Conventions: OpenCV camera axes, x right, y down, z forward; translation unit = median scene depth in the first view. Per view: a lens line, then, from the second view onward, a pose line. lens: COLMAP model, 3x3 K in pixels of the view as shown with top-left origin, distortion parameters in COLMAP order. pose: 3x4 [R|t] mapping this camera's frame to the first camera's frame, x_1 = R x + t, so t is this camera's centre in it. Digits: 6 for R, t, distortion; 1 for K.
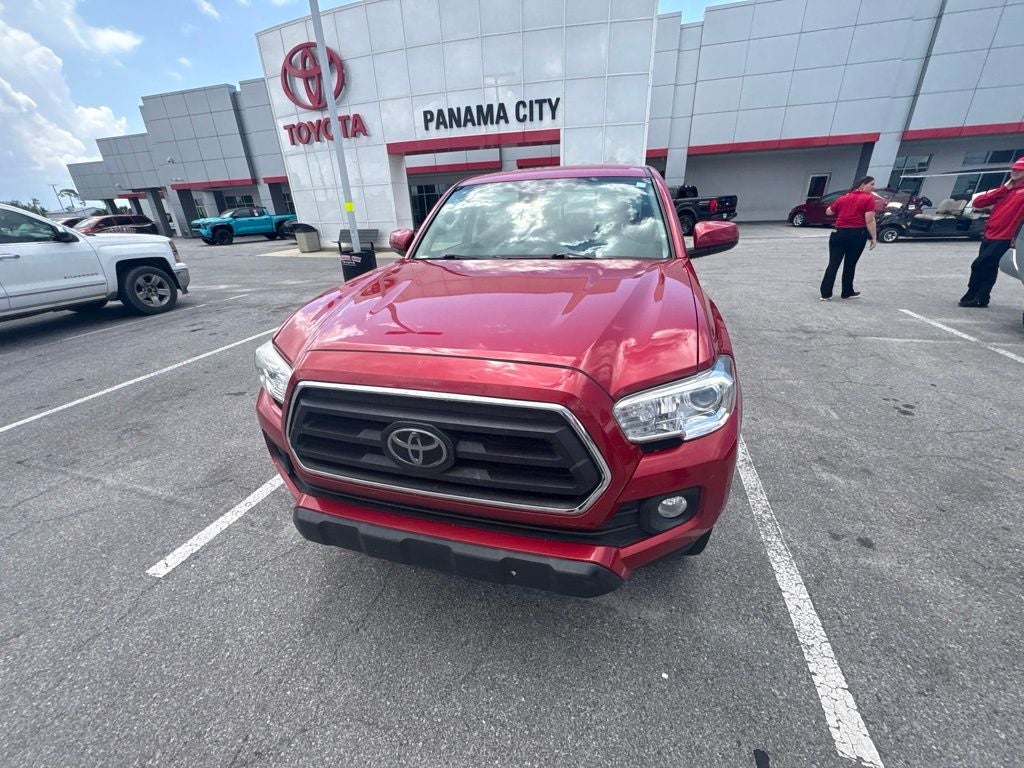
lens RADIAL K [[406.8, 0, 511.2], [0, 406.8, 384.3], [0, 0, 1]] dist [0.000274, -0.000005]
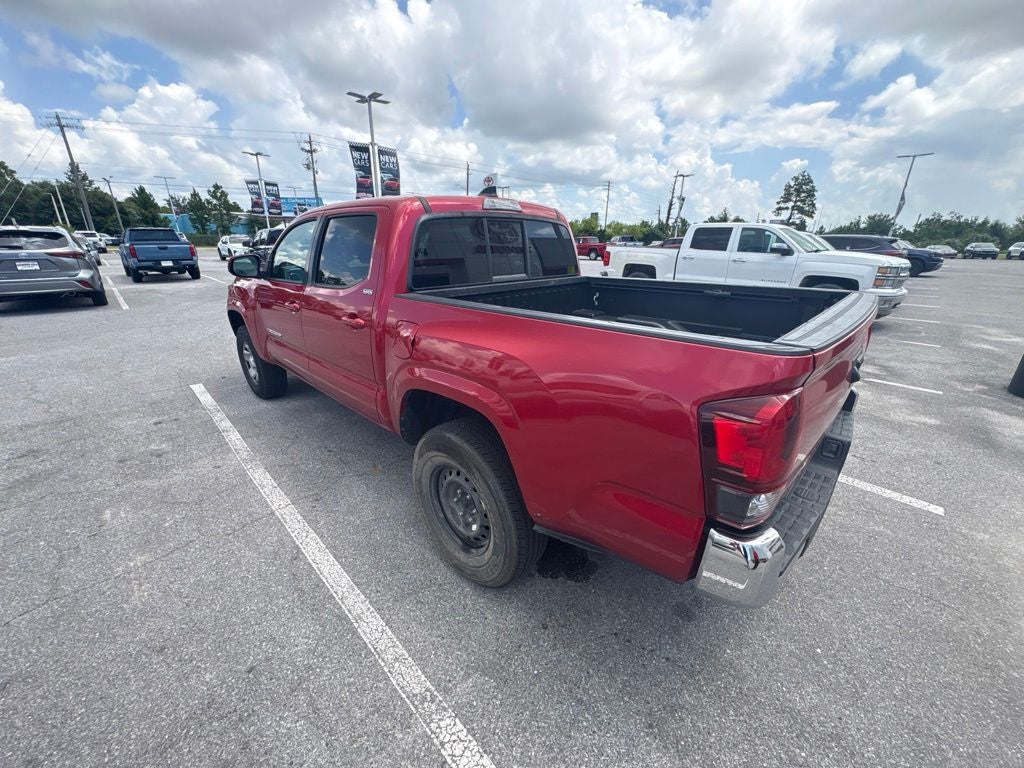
lens RADIAL K [[406.8, 0, 509.9], [0, 406.8, 386.1], [0, 0, 1]] dist [0.000274, -0.000005]
pose [[-0.491975, 0.329864, -0.805699, 0.242152], [-0.342287, 0.777631, 0.527380, -0.199830], [0.800500, 0.535238, -0.269667, 0.427536]]
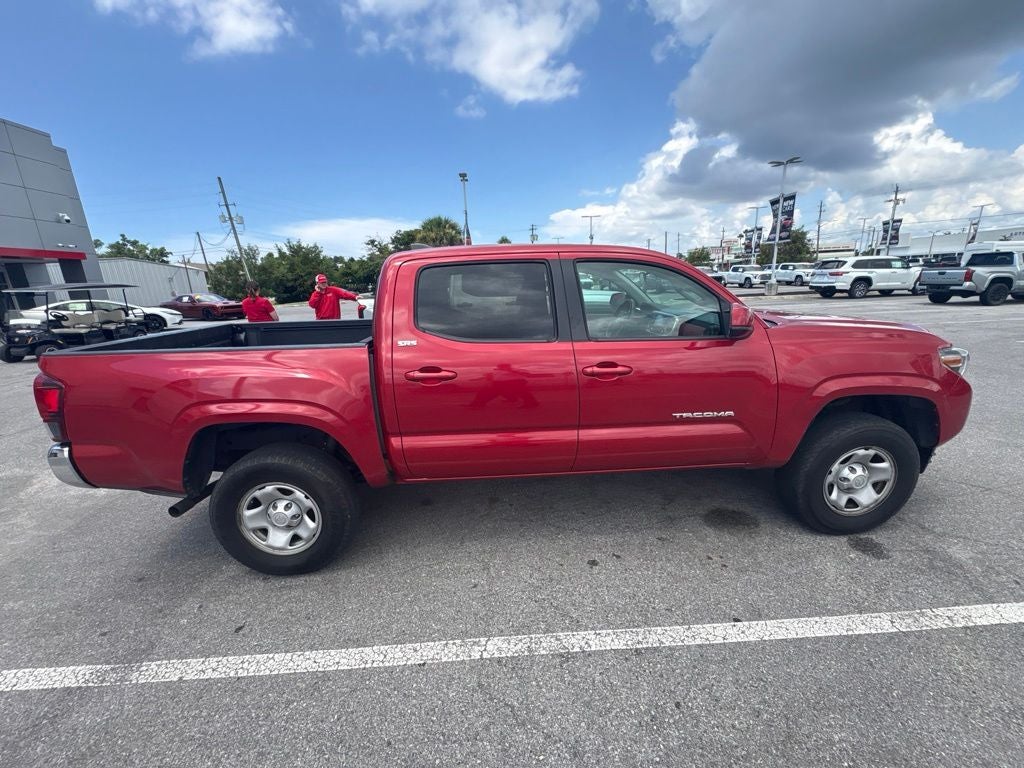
lens RADIAL K [[406.8, 0, 511.0], [0, 406.8, 384.4], [0, 0, 1]] dist [0.000274, -0.000005]
pose [[-0.314114, -0.187285, 0.930729, -0.192164], [0.434706, 0.843171, 0.316376, -0.150574], [-0.844016, 0.503971, -0.183438, 0.349257]]
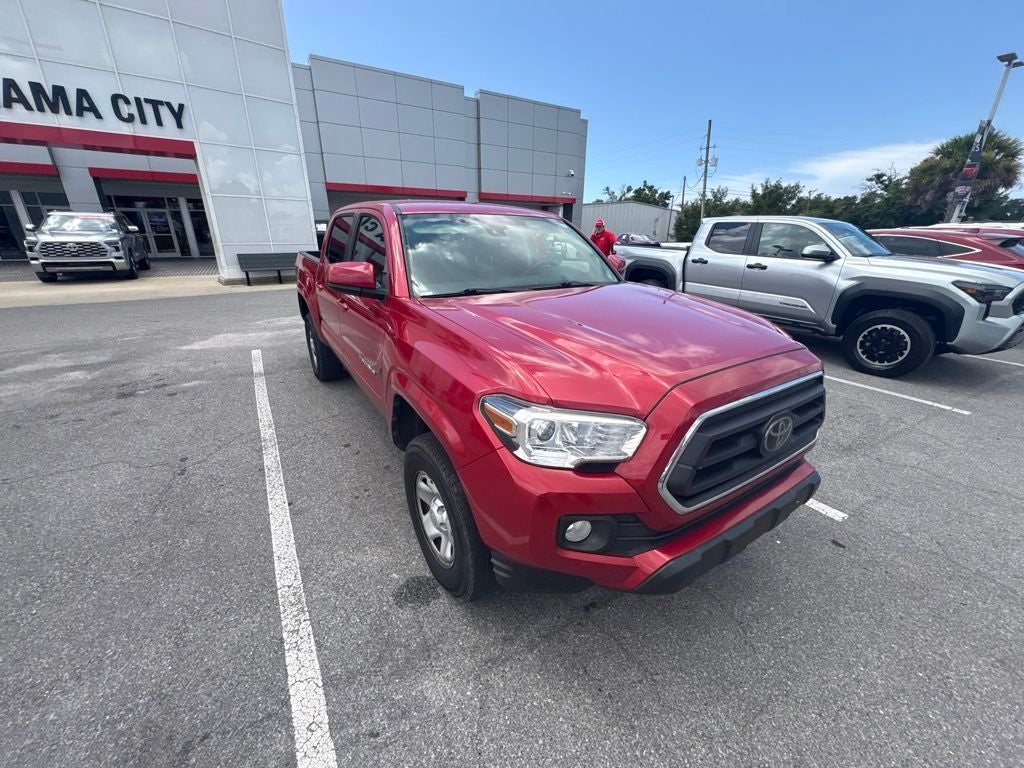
lens RADIAL K [[406.8, 0, 511.7], [0, 406.8, 383.6], [0, 0, 1]] dist [0.000274, -0.000005]
pose [[0.663942, -0.219325, 0.714897, -0.150061], [0.269336, 0.961995, 0.044993, -0.024603], [-0.697595, 0.162675, 0.697781, 0.062390]]
